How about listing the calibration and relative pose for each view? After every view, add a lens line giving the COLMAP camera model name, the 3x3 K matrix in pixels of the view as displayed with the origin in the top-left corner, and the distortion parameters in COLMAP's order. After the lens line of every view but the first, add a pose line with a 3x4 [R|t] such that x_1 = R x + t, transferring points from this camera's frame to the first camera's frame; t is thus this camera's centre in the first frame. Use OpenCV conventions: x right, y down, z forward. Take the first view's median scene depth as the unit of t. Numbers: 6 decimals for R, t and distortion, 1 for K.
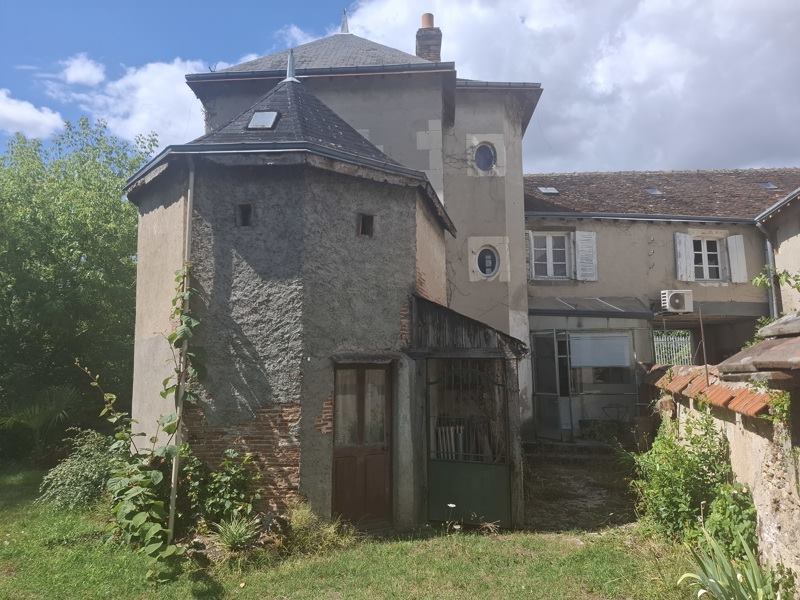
lens RADIAL K [[557.2, 0, 400.0], [0, 557.2, 300.0], [0, 0, 1]] dist [-0.004209, -0.003384]
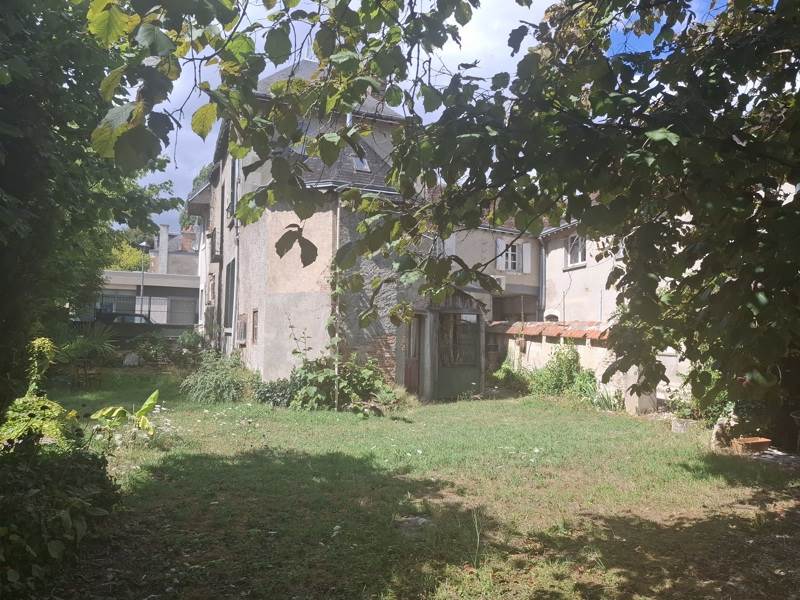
lens RADIAL K [[531.6, 0, 400.0], [0, 531.6, 300.0], [0, 0, 1]] dist [0.001544, 0.000137]
pose [[0.904530, 0.049166, 0.423565, -0.865591], [-0.080017, 0.995256, 0.055351, -0.024722], [-0.418834, -0.083959, 0.904173, -0.559371]]
